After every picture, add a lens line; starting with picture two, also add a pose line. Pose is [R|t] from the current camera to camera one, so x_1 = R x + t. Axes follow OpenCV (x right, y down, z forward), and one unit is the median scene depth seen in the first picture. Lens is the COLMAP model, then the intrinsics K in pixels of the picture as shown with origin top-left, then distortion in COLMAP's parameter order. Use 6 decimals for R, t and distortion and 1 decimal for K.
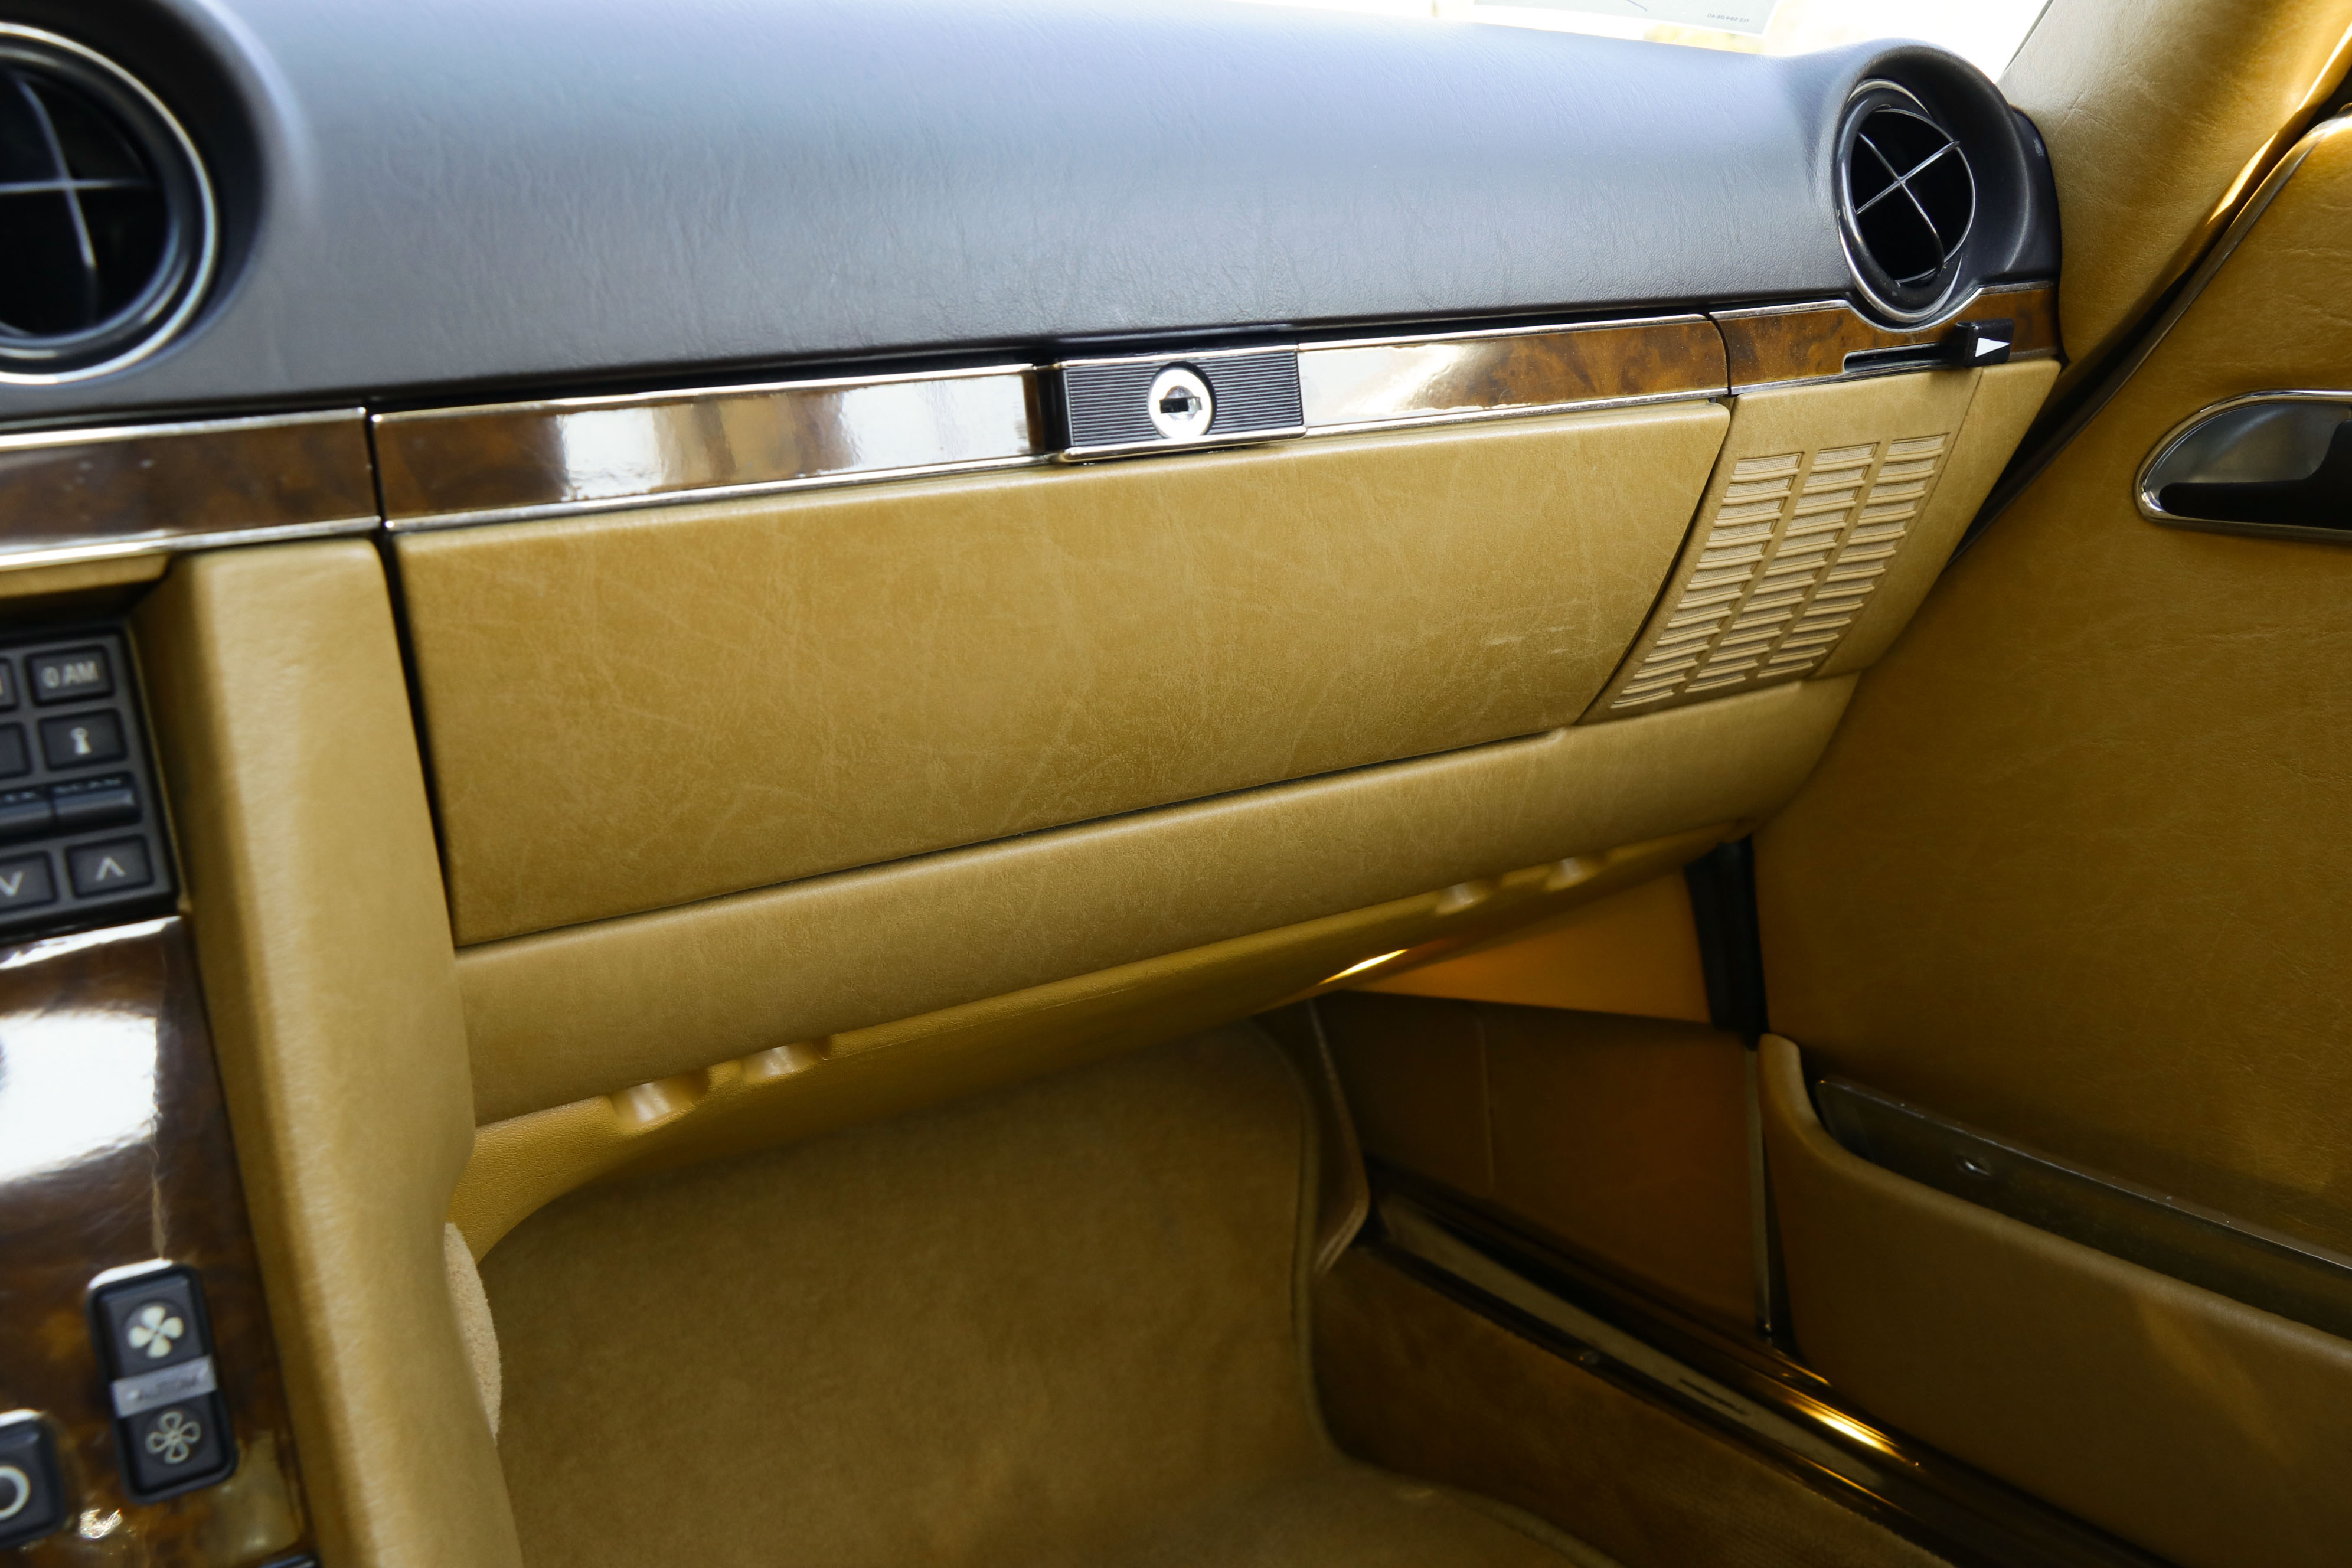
lens RADIAL K [[2271.1, 0, 1176.7], [0, 2271.1, 803.3], [0, 0, 1]] dist [-0.023839, 0.000000]
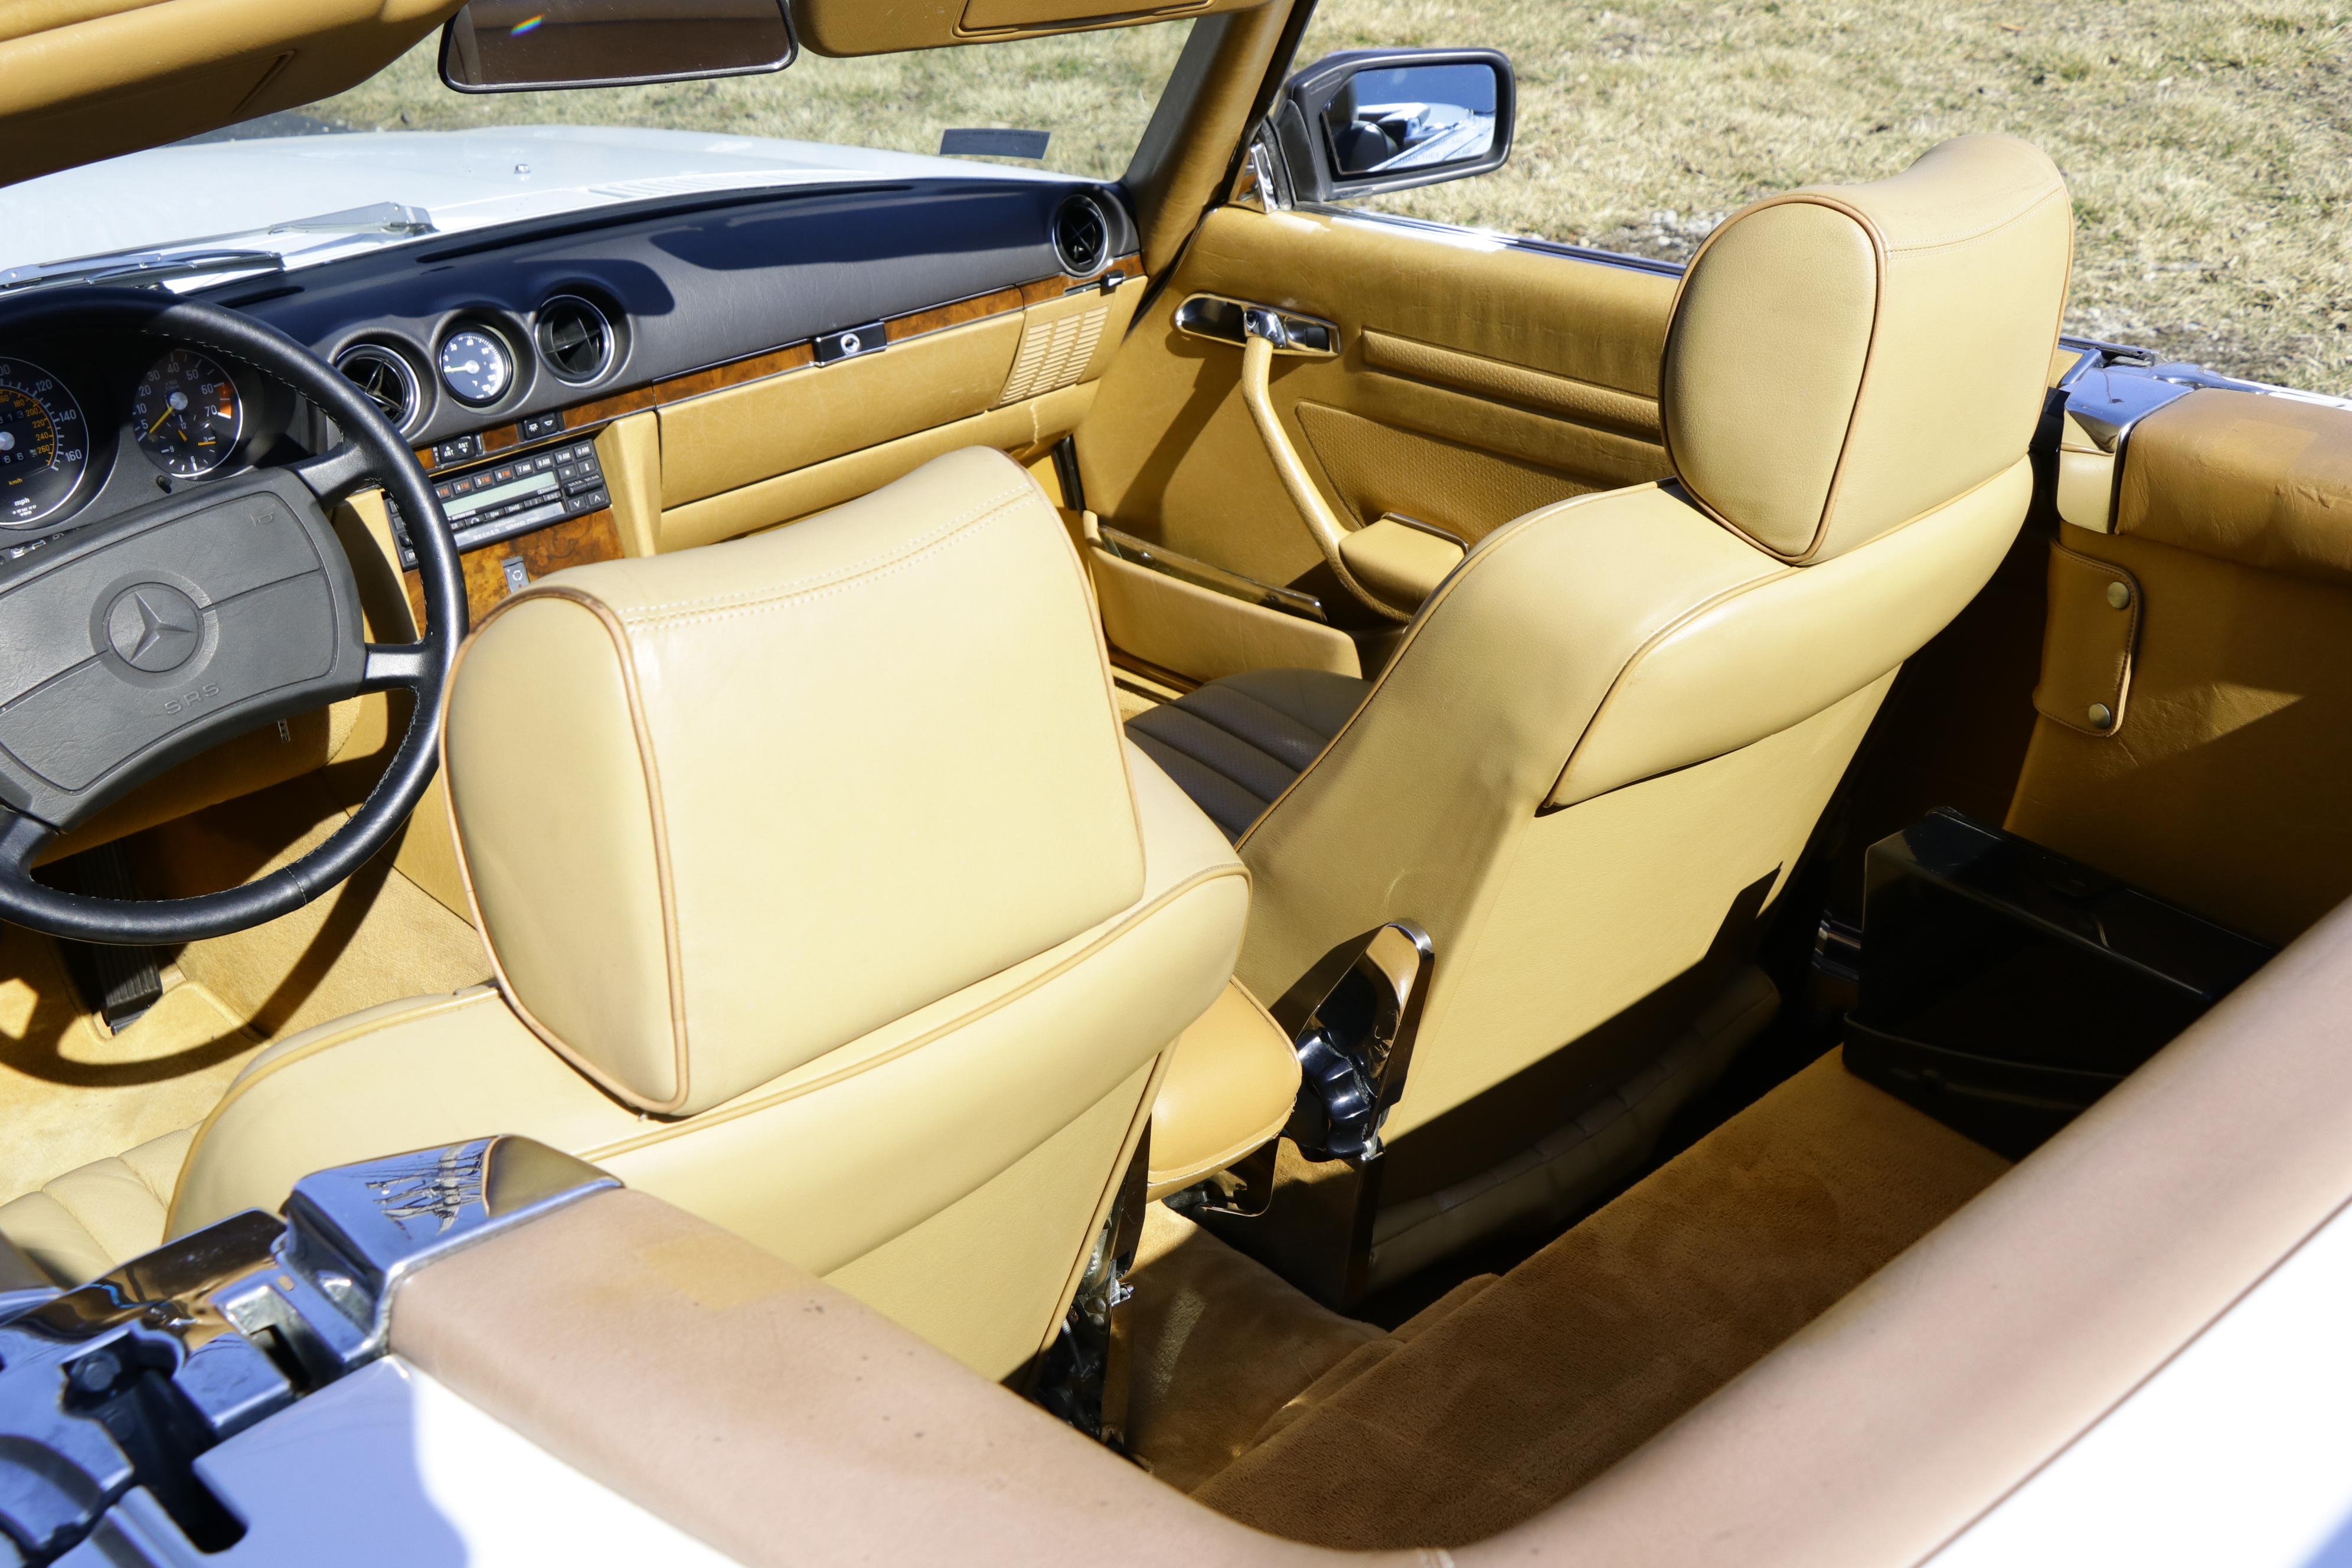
lens RADIAL K [[2525.1, 0, 1171.5], [0, 2525.1, 784.9], [0, 0, 1]] dist [-0.003429, 0.000000]
pose [[0.989091, -0.067543, 0.130909, -0.077325], [0.038817, 0.976782, 0.210688, -0.375085], [-0.142100, -0.203308, 0.968748, -3.577134]]
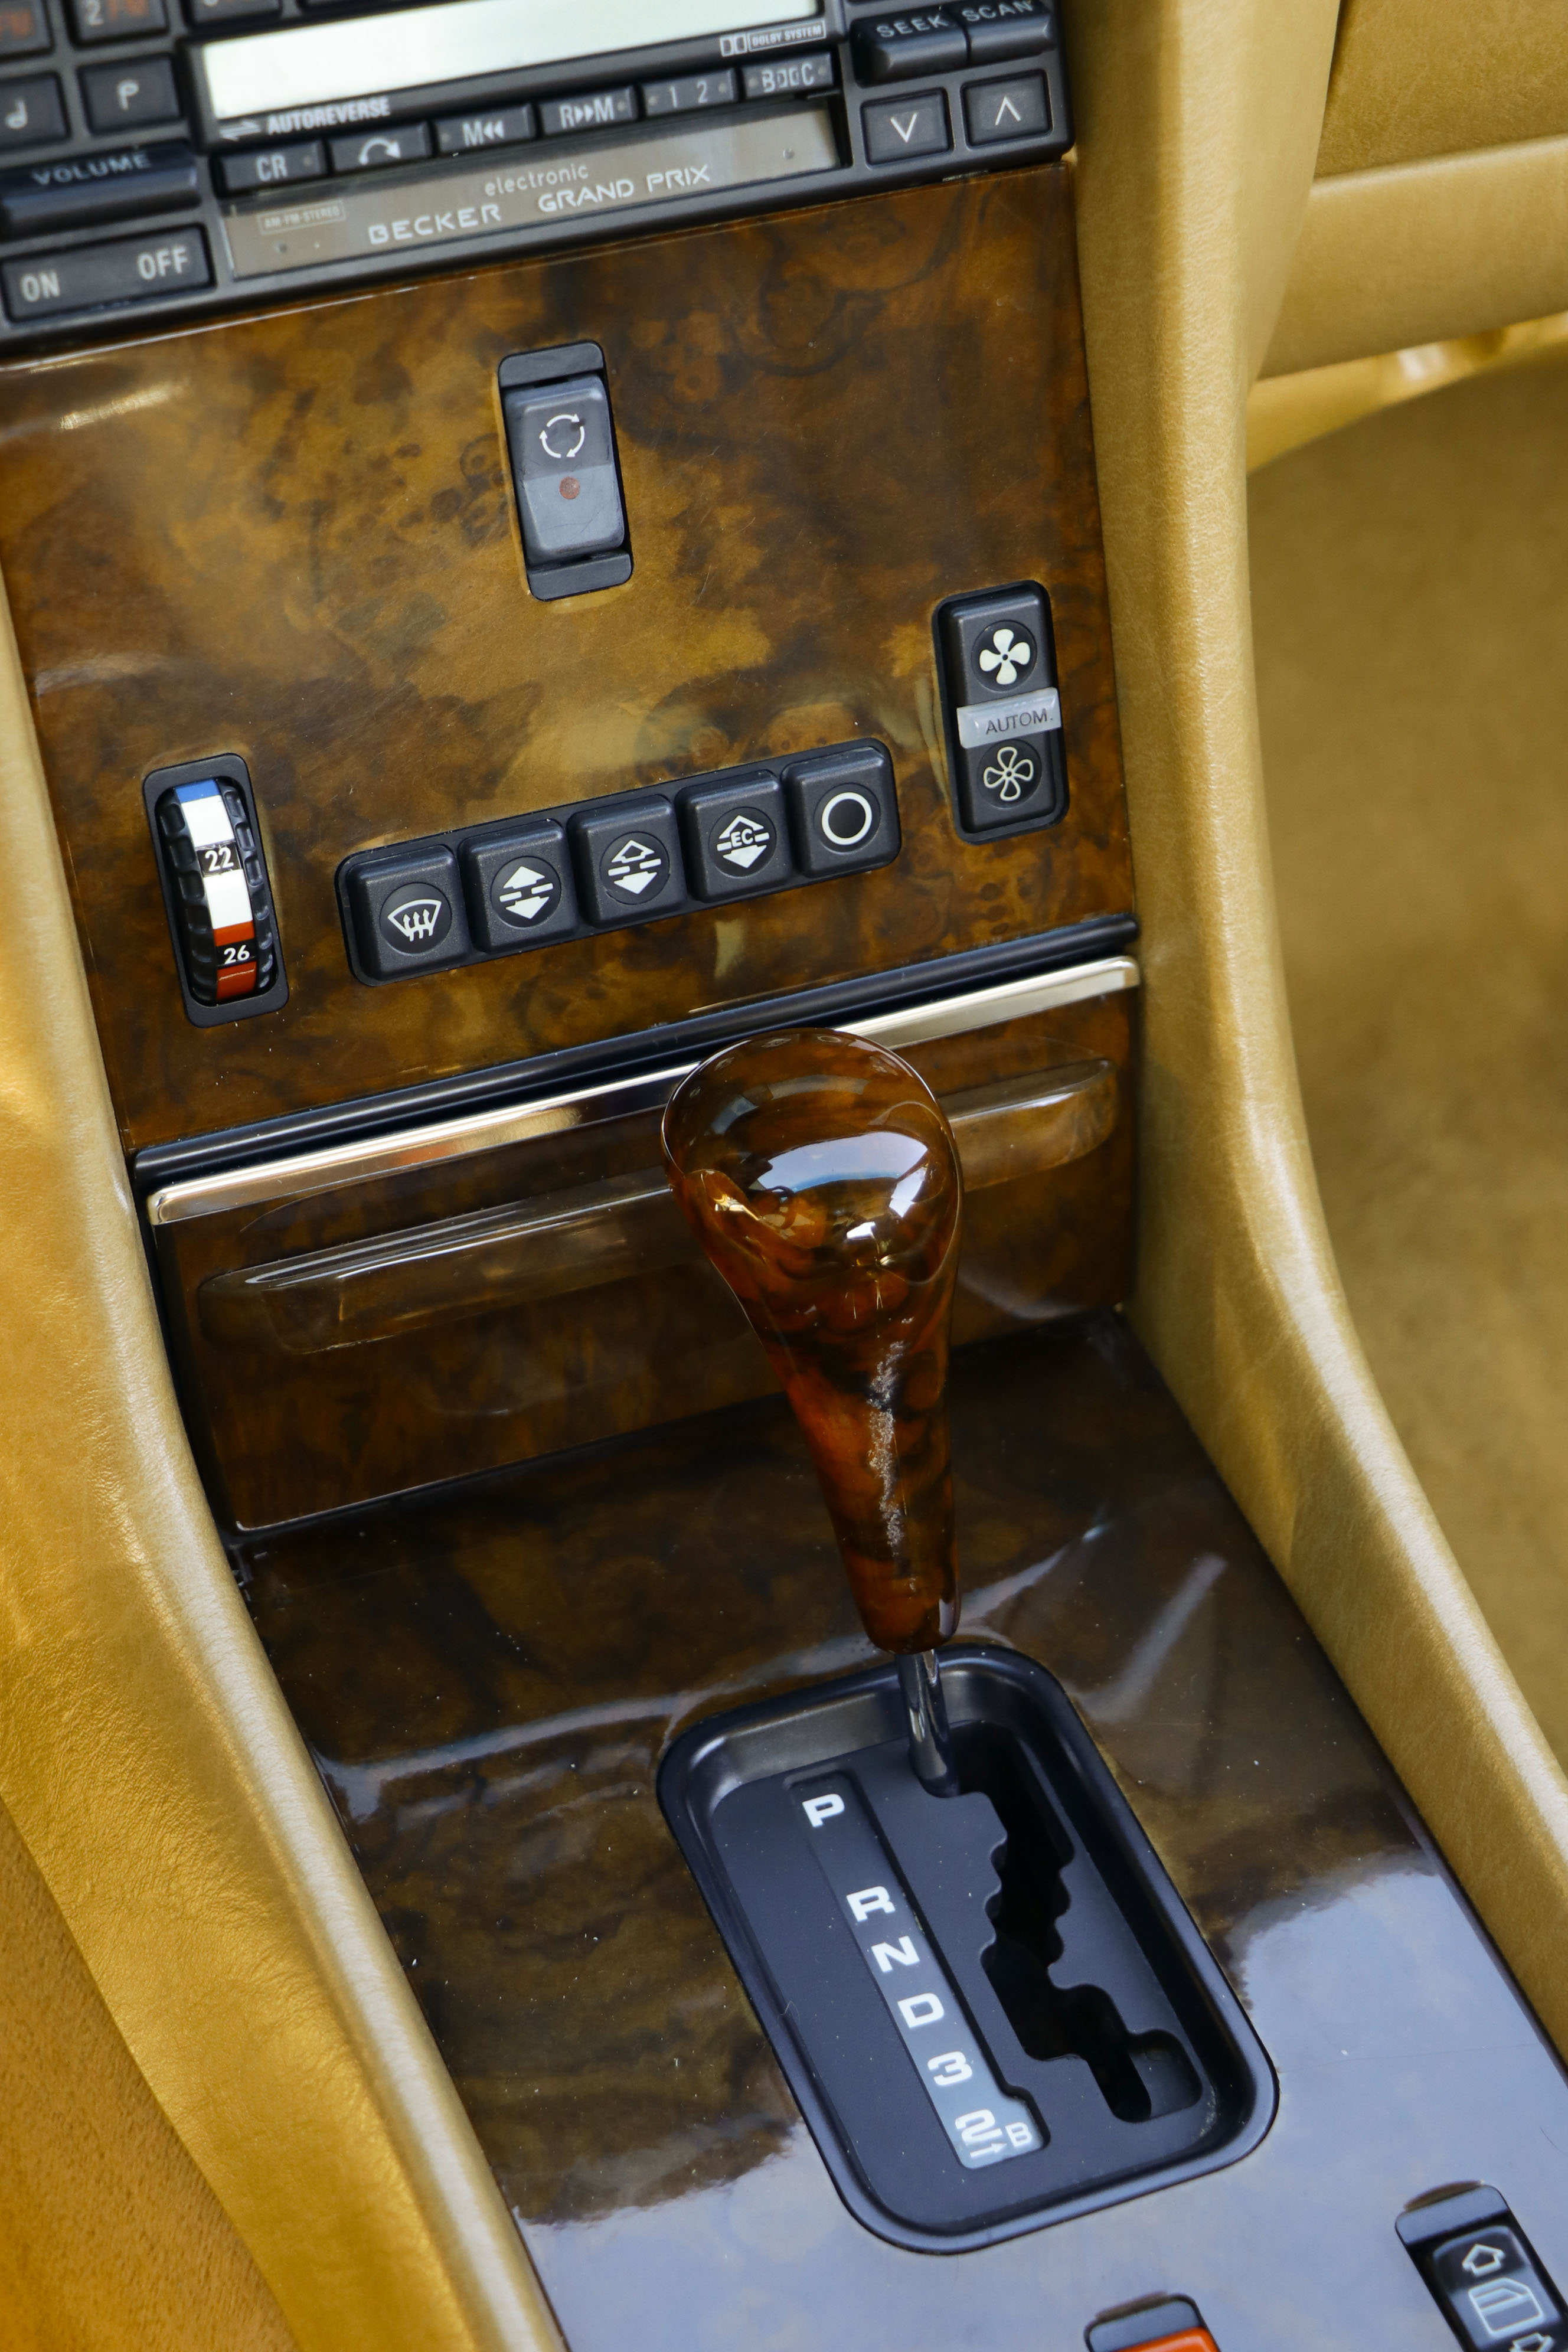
lens RADIAL K [[3933.0, 0, 784.2], [0, 3933.0, 1181.7], [0, 0, 1]] dist [0.005433, 0.000000]
pose [[0.973279, 0.148788, -0.174900, -0.235467], [-0.066816, 0.912221, 0.404213, -0.186449], [0.219690, -0.381726, 0.897787, -0.453381]]
